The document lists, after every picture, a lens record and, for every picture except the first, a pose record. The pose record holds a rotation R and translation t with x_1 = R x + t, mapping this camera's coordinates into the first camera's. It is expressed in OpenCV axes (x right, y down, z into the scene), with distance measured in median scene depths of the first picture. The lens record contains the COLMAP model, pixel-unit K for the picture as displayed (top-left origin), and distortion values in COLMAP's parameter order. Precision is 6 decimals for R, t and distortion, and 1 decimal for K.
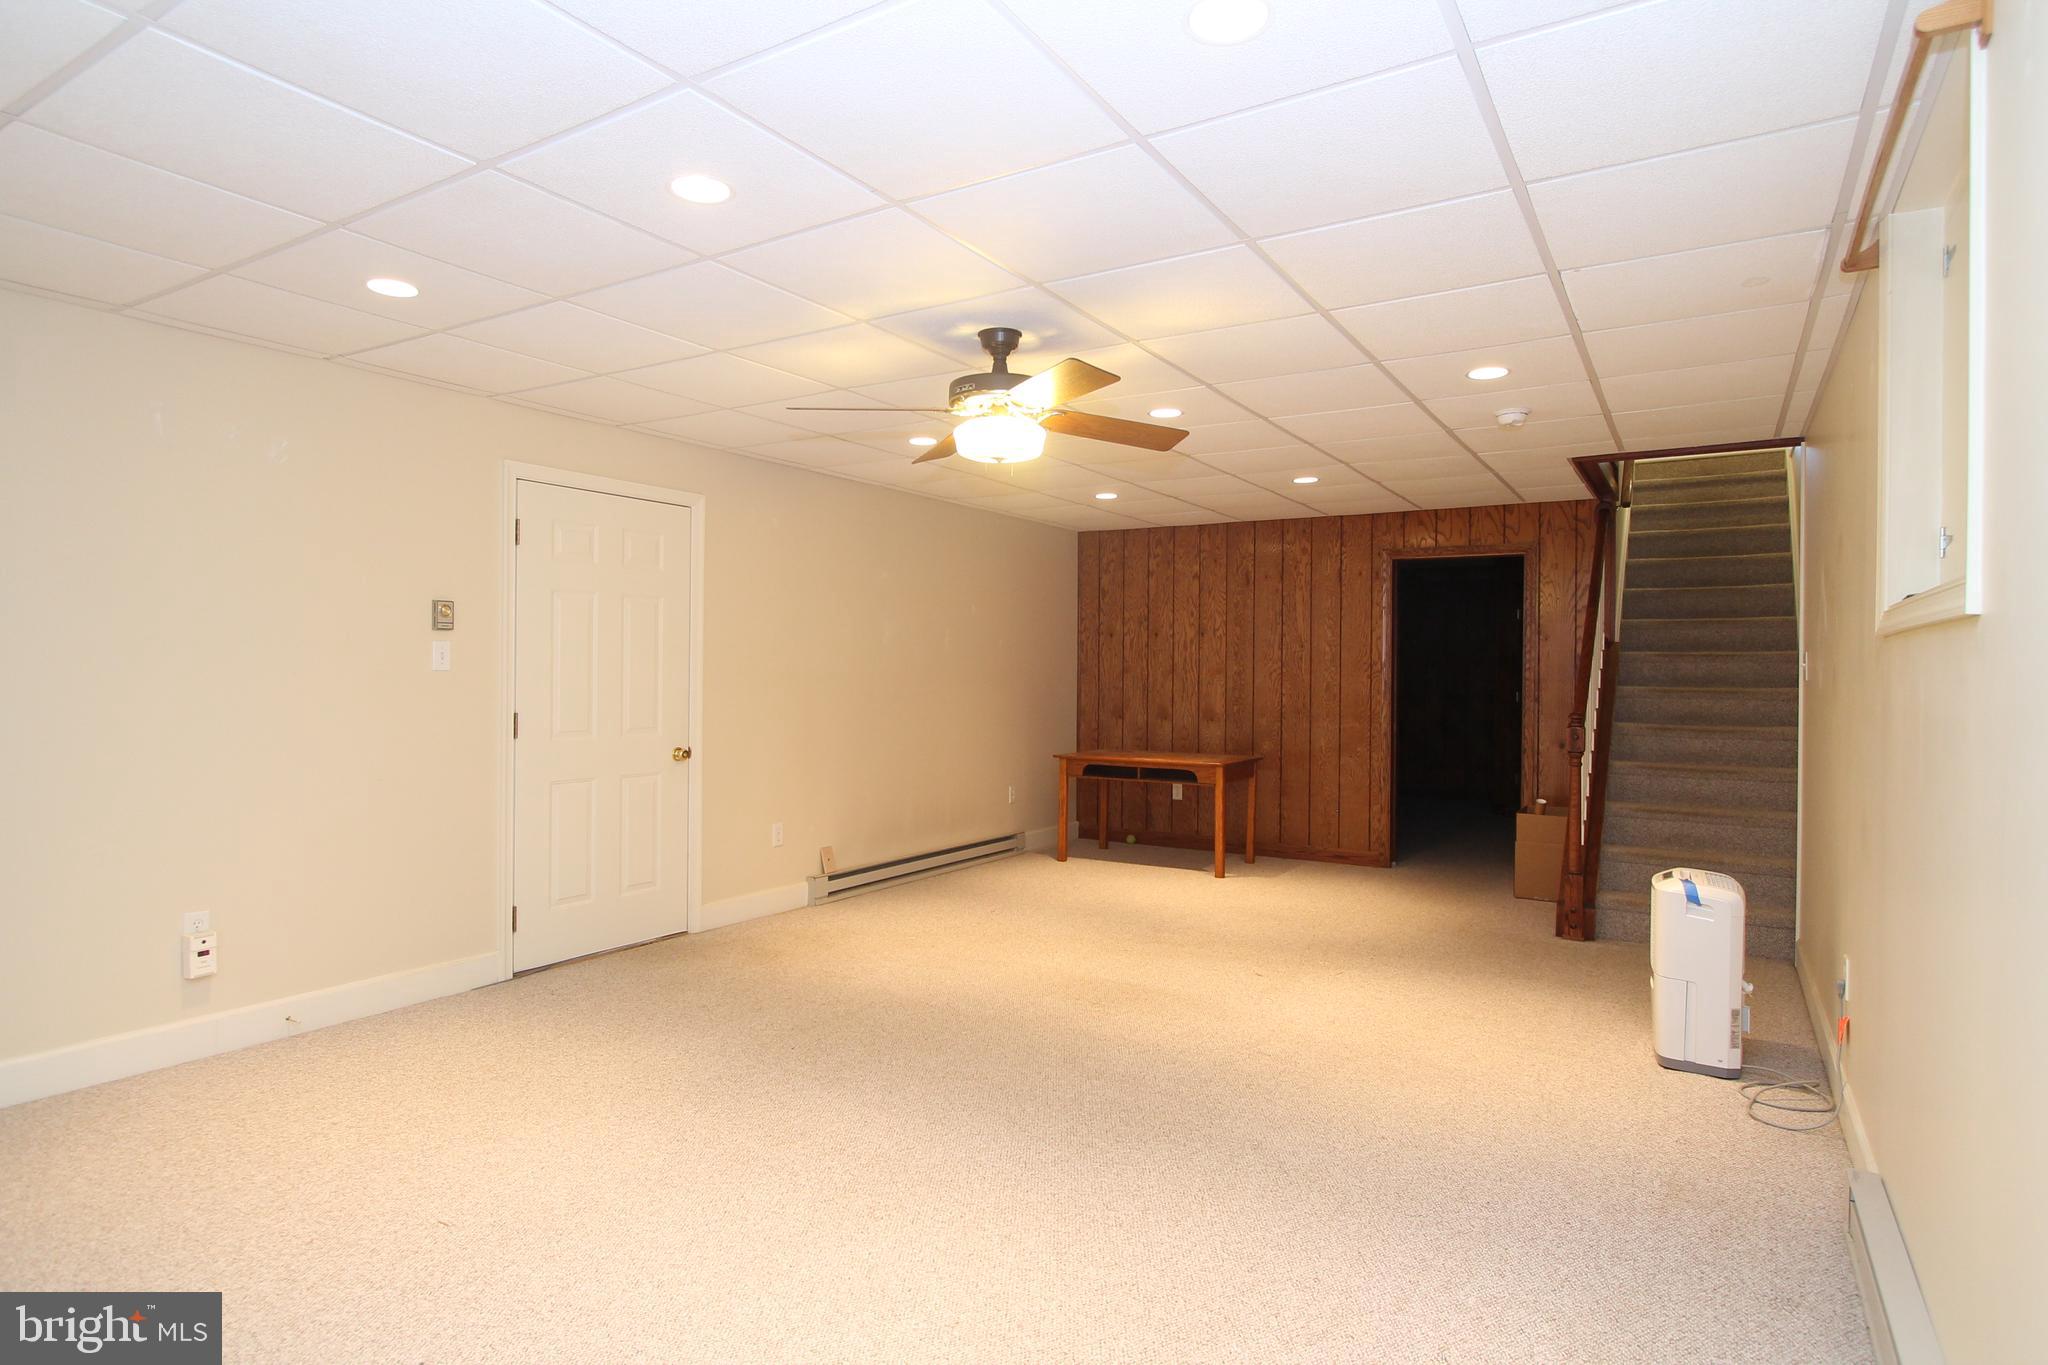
lens RADIAL K [[1118.8, 0, 1024.0], [0, 1118.8, 682.5], [0, 0, 1]] dist [-0.006890, 0.000302]
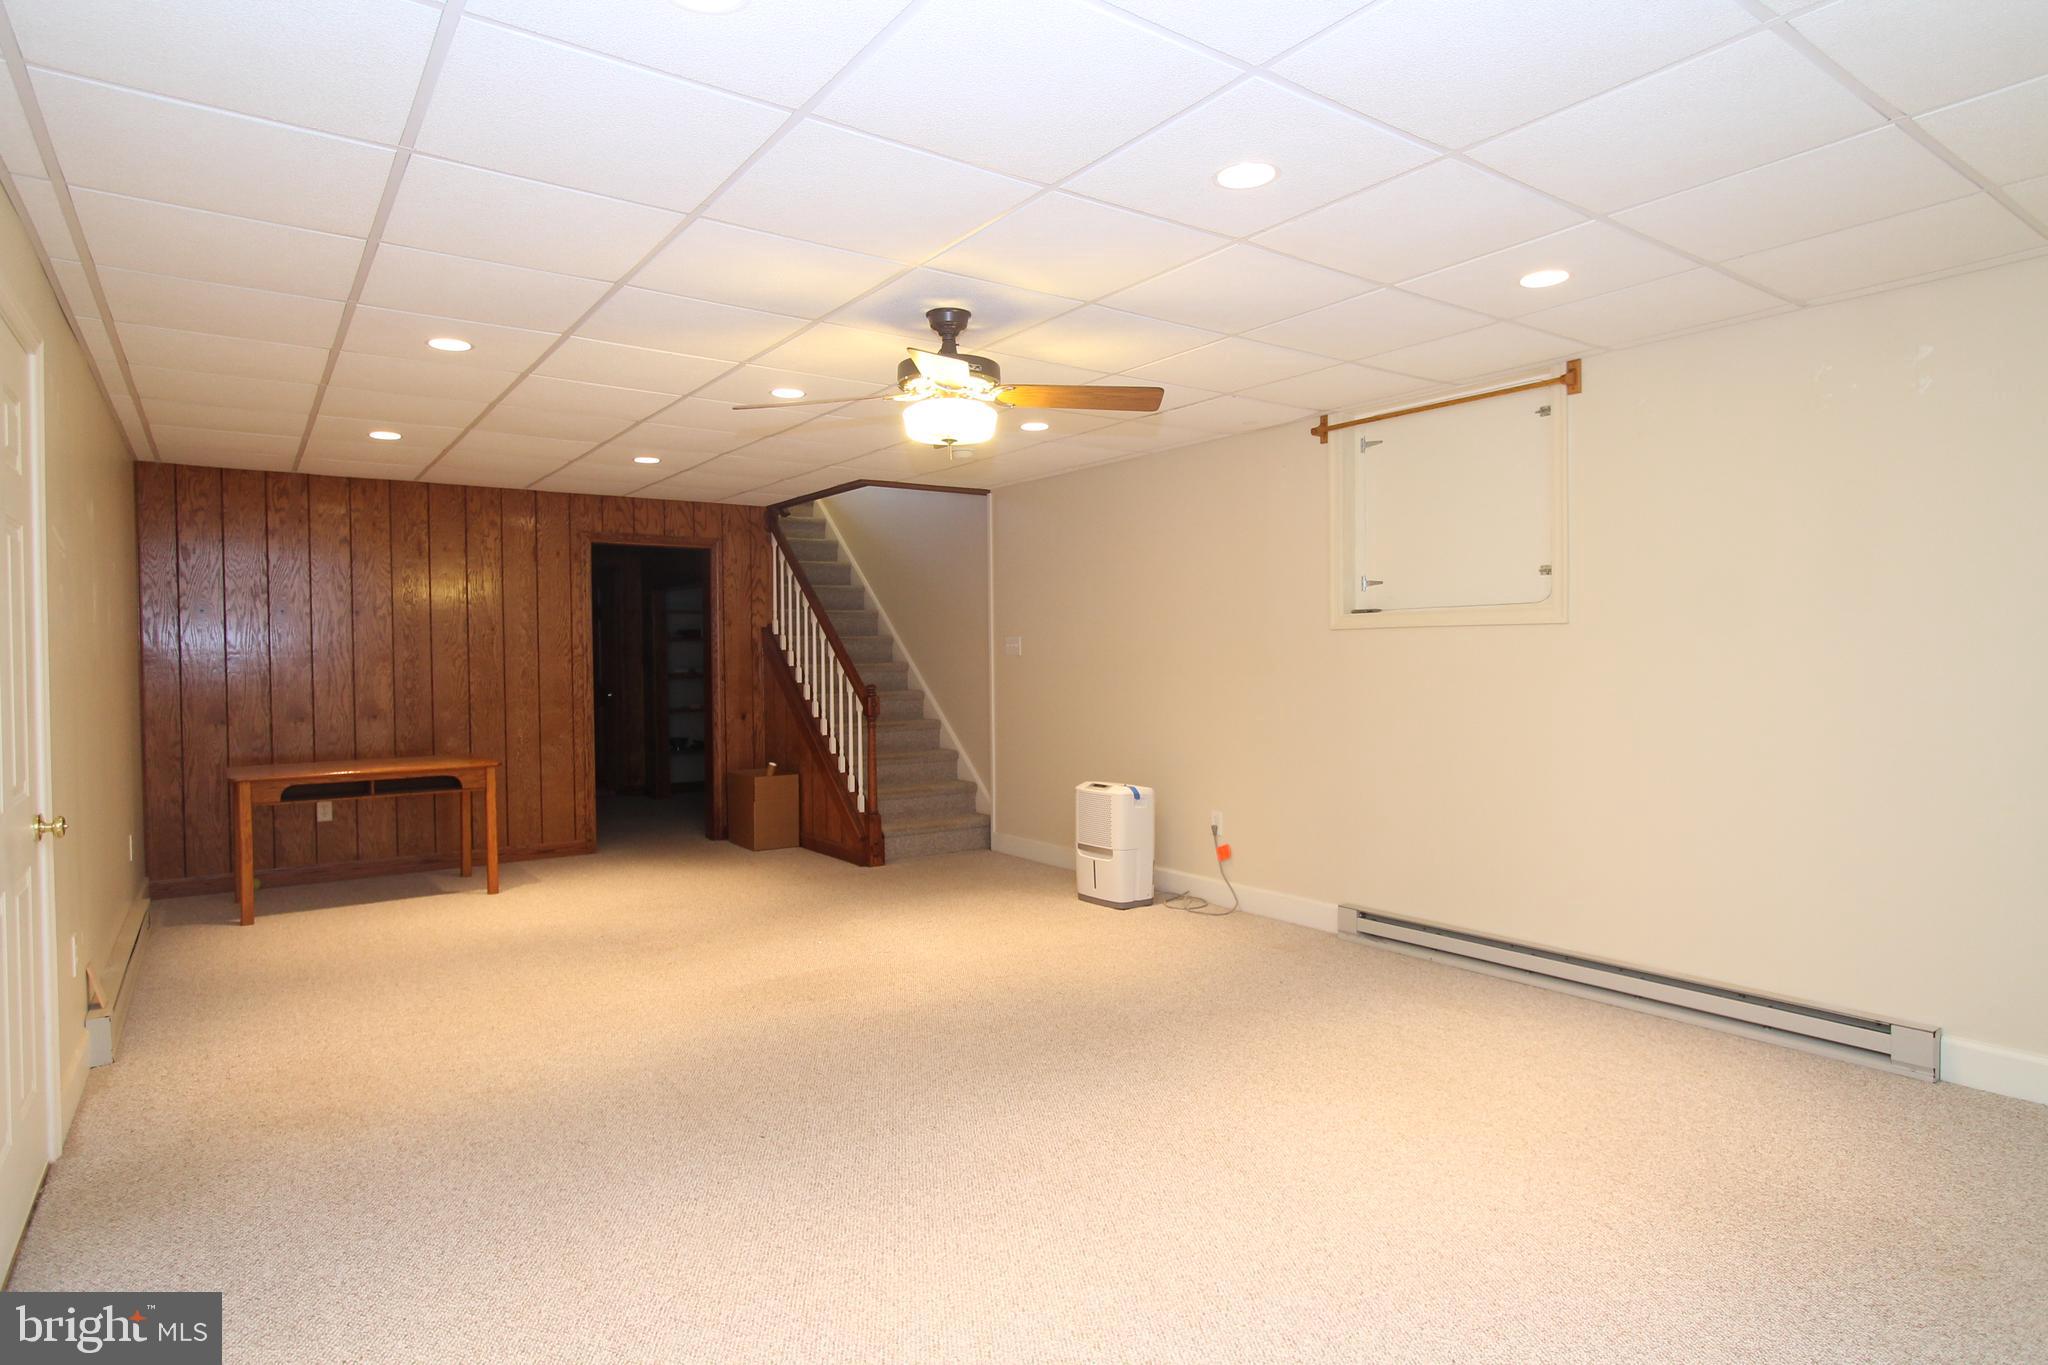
lens RADIAL K [[1114.9, 0, 1018.5], [0, 1114.9, 662.9], [0, 0, 1]] dist [-0.005208, -0.000340]
pose [[0.395673, -0.019927, 0.918175, -0.423019], [0.023561, 0.999656, 0.011542, -0.005372], [-0.918089, 0.017066, 0.396006, 0.257652]]
